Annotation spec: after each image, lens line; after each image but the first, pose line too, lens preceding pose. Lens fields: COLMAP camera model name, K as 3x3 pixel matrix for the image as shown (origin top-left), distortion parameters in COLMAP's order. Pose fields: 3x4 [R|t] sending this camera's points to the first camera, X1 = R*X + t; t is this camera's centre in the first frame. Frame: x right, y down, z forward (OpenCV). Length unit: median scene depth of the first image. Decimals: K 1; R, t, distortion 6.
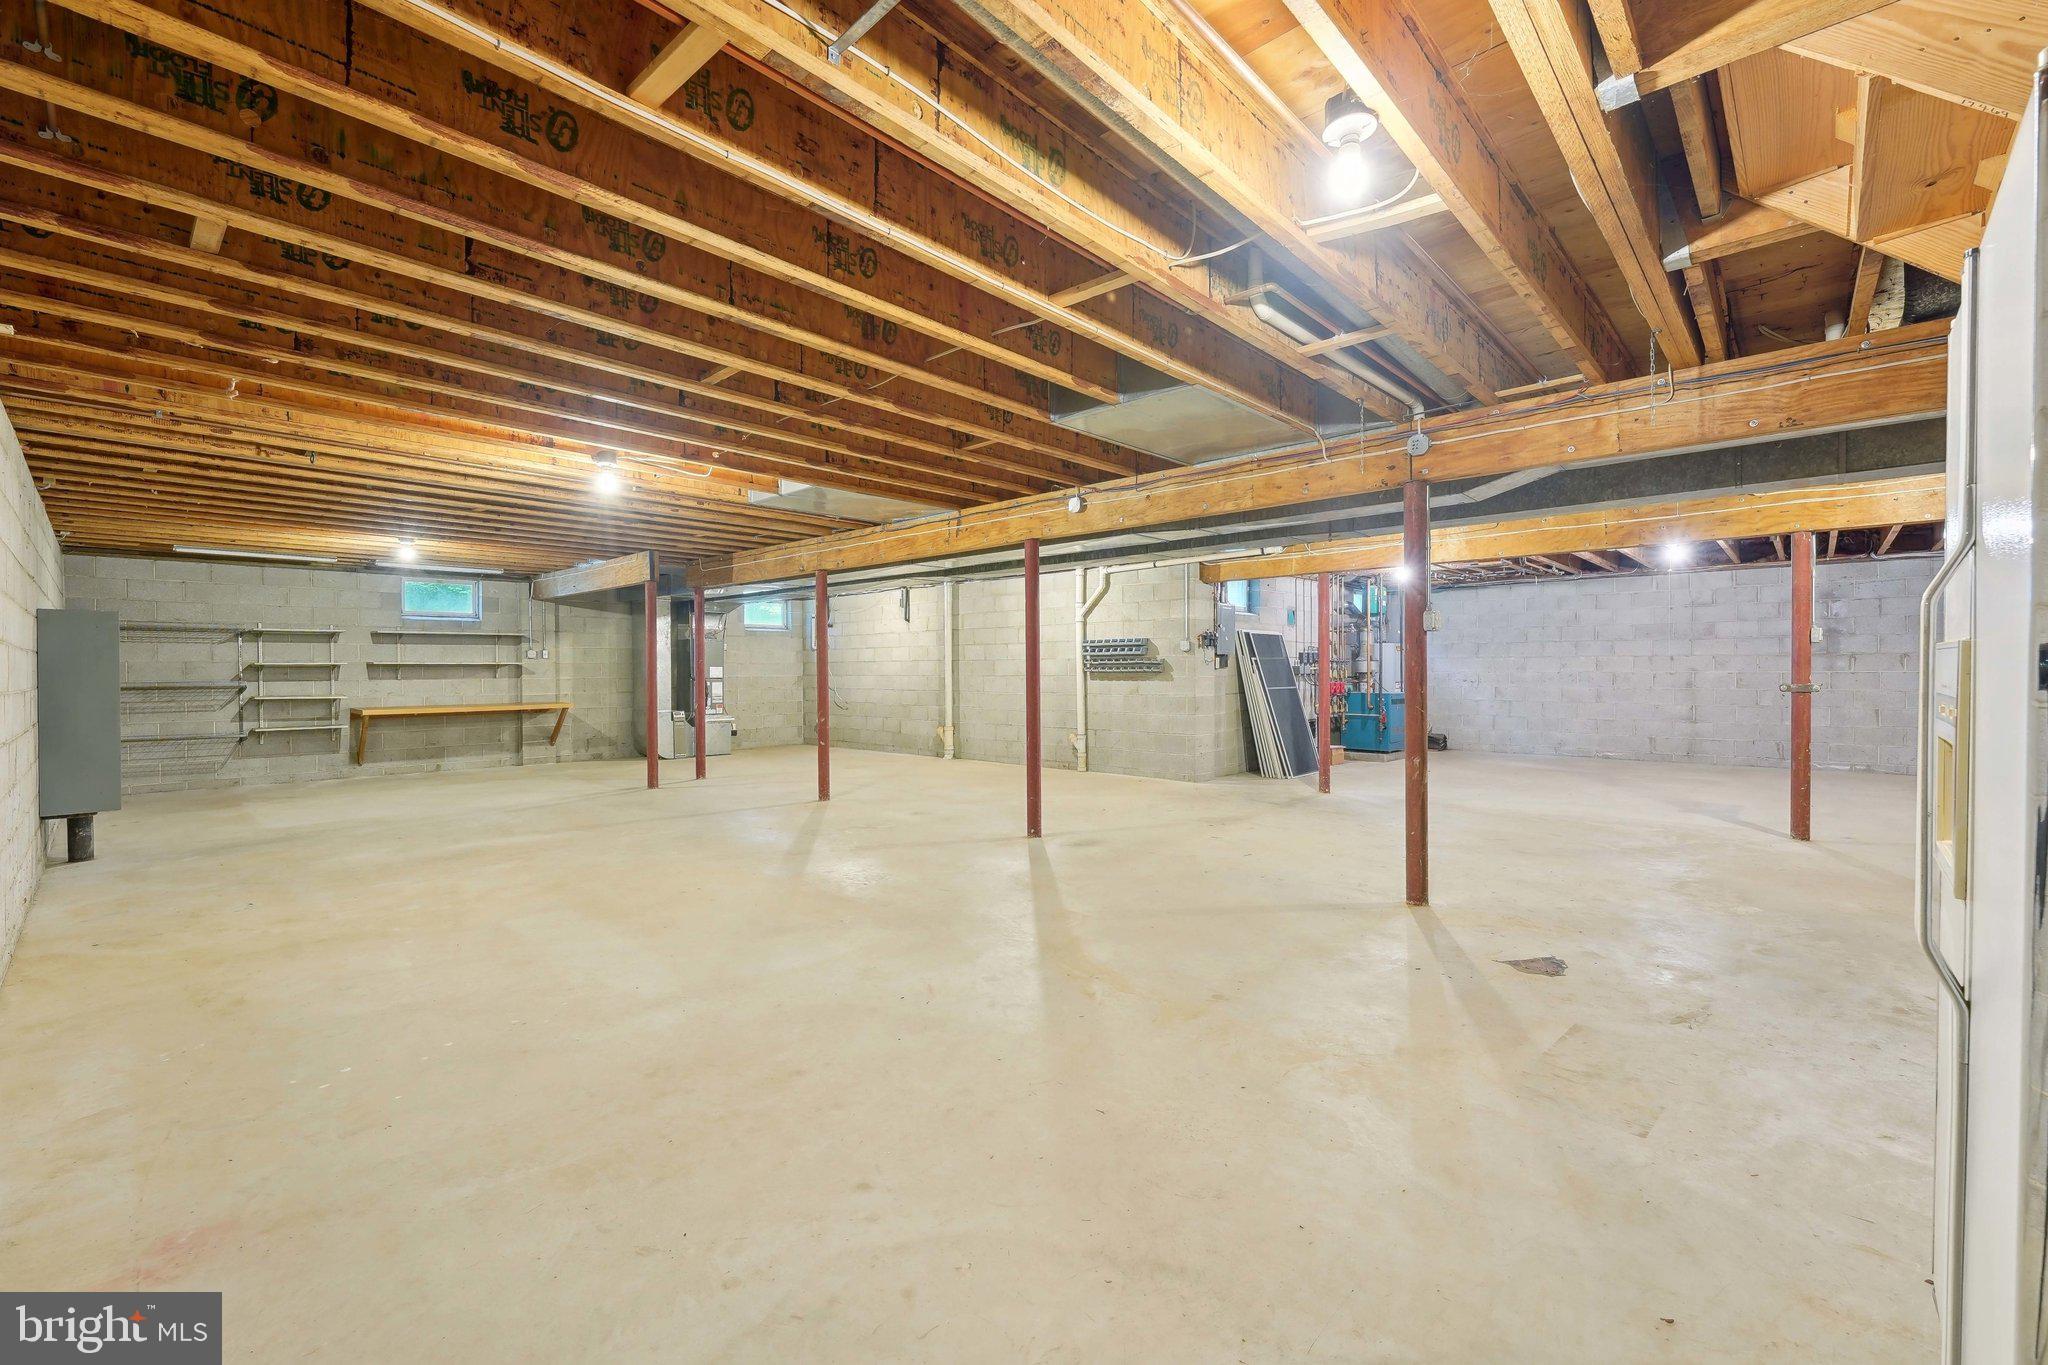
lens RADIAL K [[844.5, 0, 1015.0], [0, 844.5, 691.7], [0, 0, 1]] dist [-0.000955, -0.000085]
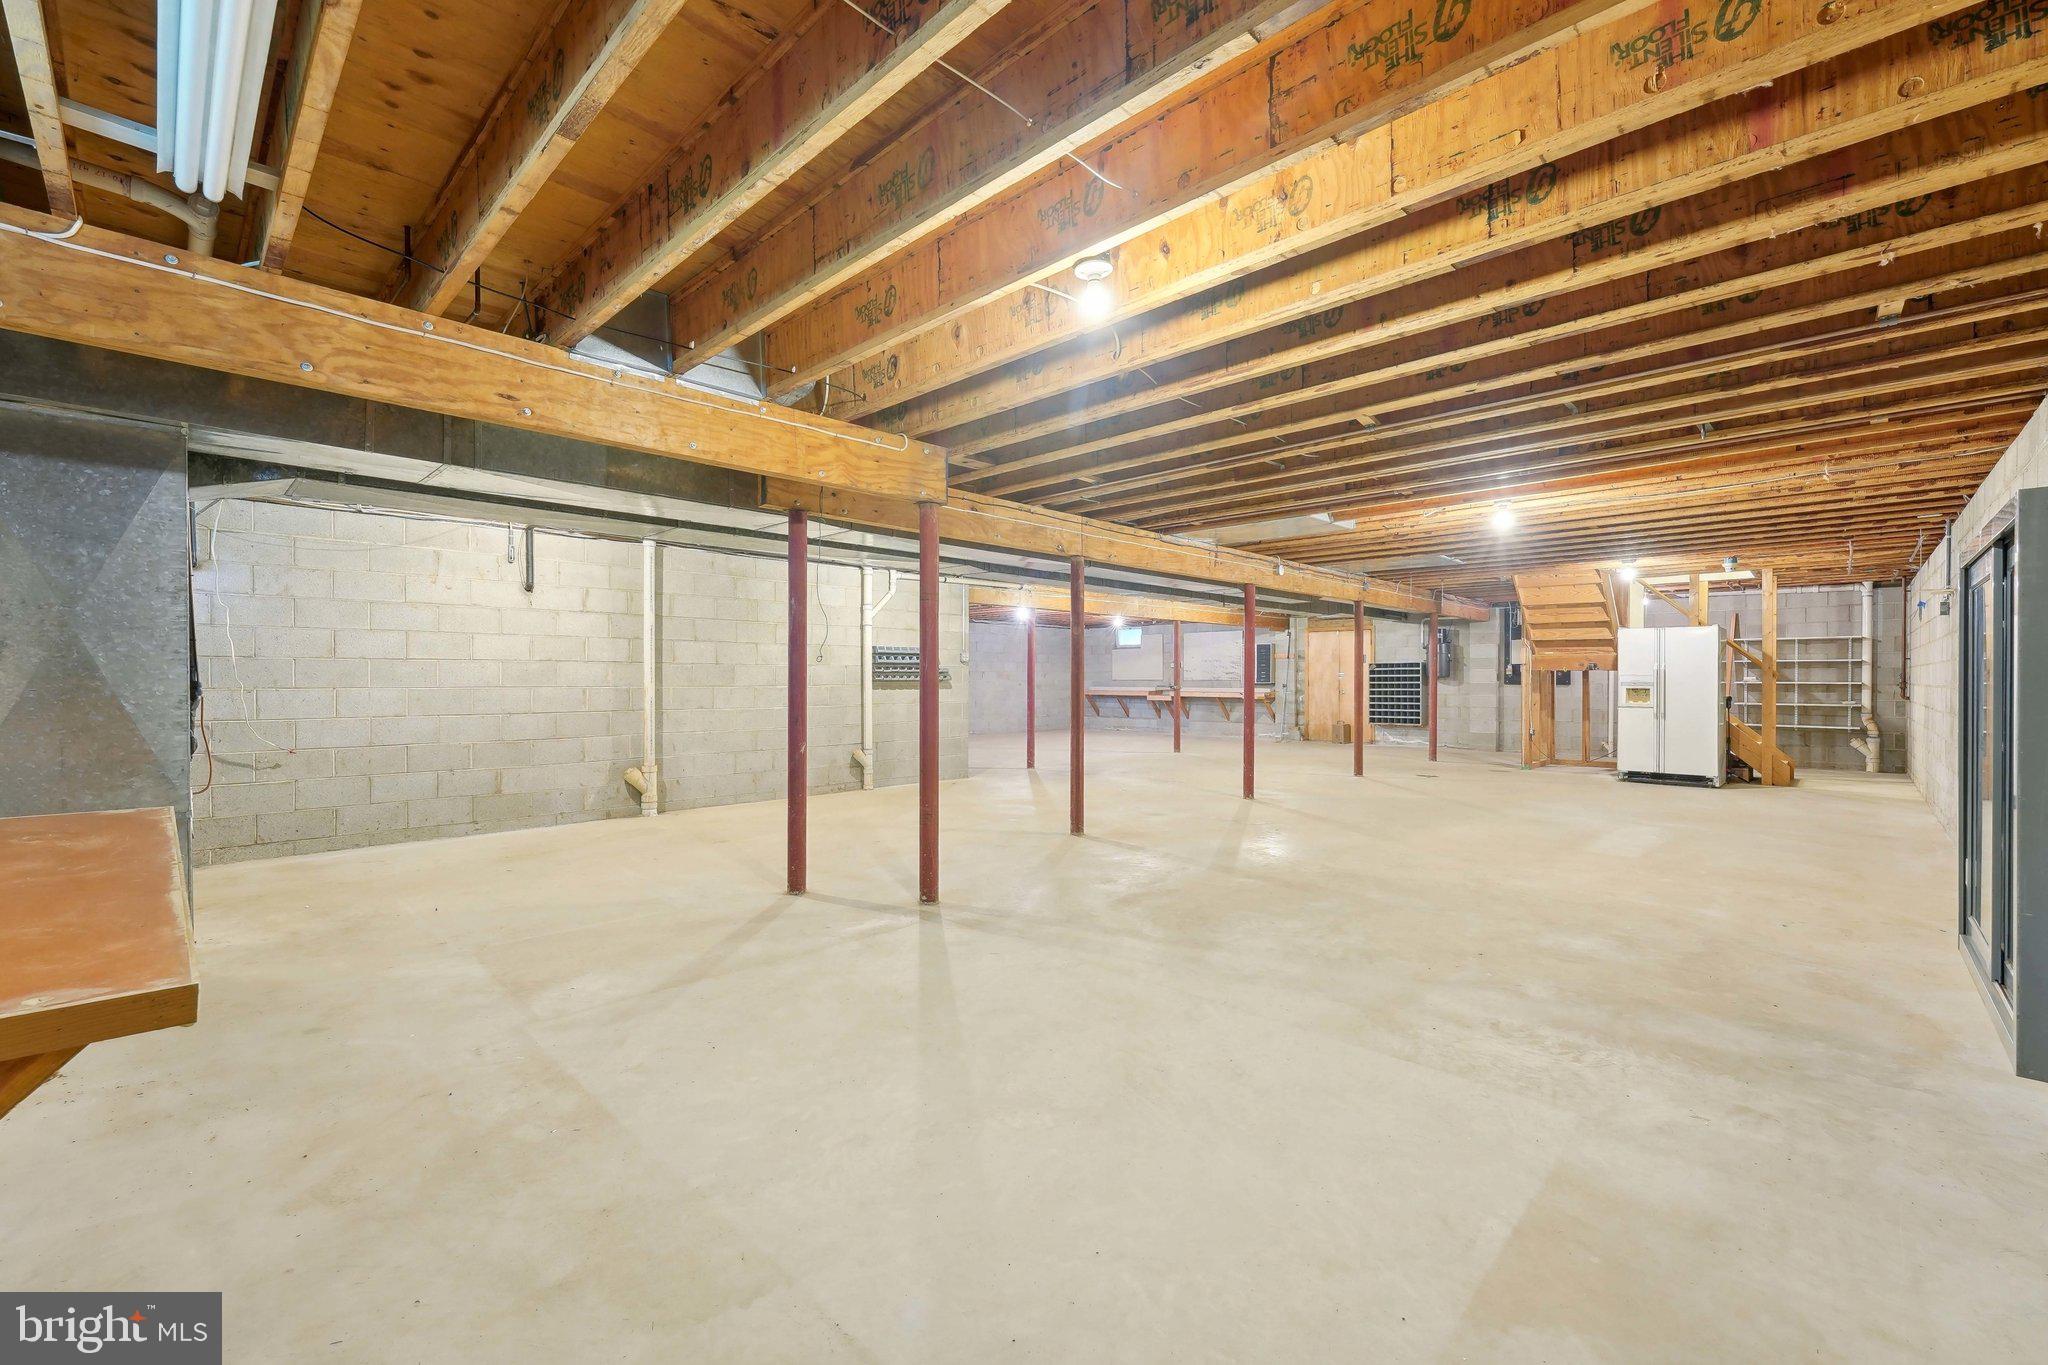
lens RADIAL K [[844.5, 0, 1015.0], [0, 844.5, 691.7], [0, 0, 1]] dist [-0.000955, -0.000085]
pose [[0.013164, -0.007716, 0.999884, -0.784164], [0.027130, 0.999605, 0.007356, -0.012774], [-0.999545, 0.027030, 0.013368, 0.778810]]
